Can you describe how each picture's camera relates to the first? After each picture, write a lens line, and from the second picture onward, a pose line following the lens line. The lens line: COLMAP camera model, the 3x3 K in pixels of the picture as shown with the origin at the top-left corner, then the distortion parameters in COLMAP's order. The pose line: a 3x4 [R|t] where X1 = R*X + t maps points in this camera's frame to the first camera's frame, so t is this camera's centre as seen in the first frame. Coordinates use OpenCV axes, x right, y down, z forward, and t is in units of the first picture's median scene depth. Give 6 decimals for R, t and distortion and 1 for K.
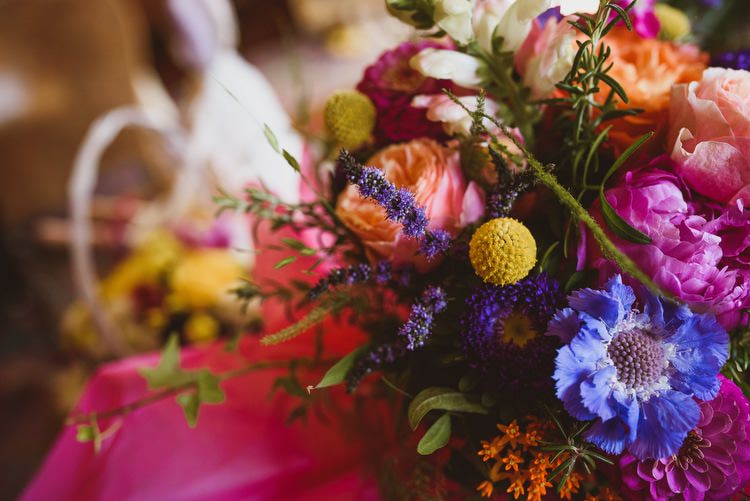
lens RADIAL K [[775.3, 0, 375.0], [0, 775.3, 250.5], [0, 0, 1]] dist [-0.085449, 0.129631]
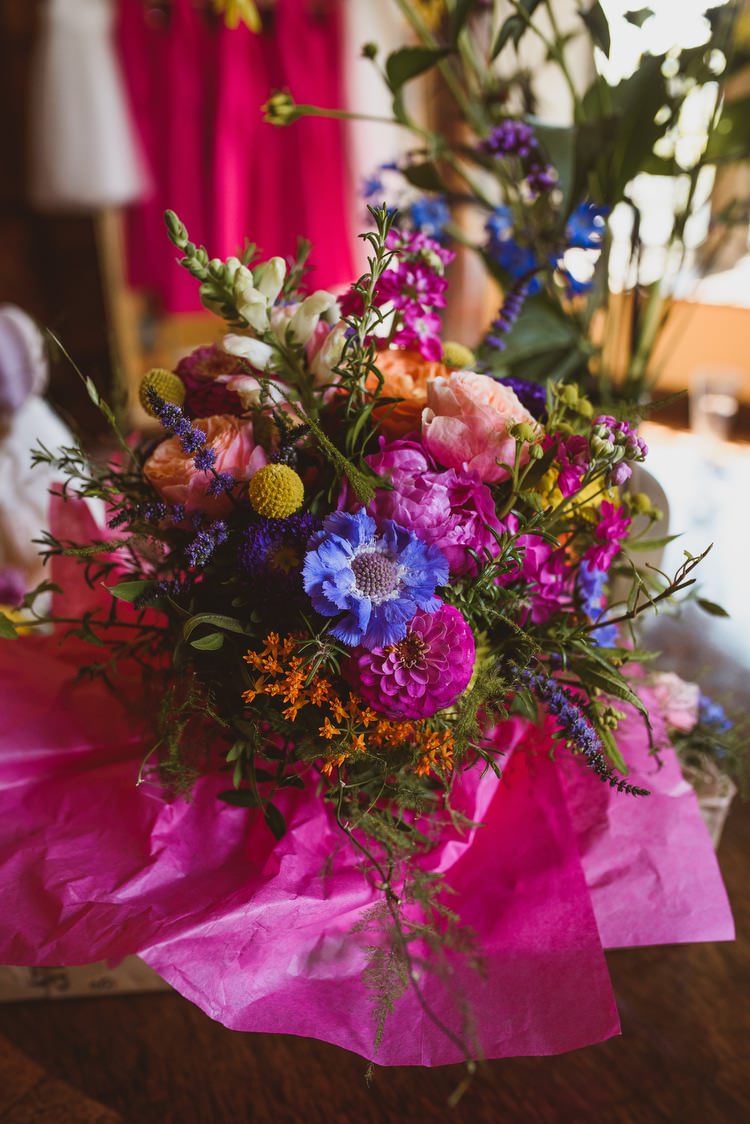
lens RADIAL K [[1161.9, 0, 375.0], [0, 1161.9, 562.0], [0, 0, 1]] dist [-0.085449, 0.129631]
pose [[0.987980, 0.086960, 0.127802, 0.096577], [-0.058893, 0.976156, -0.208928, 0.489225], [-0.142923, 0.198890, 0.969544, -0.780202]]
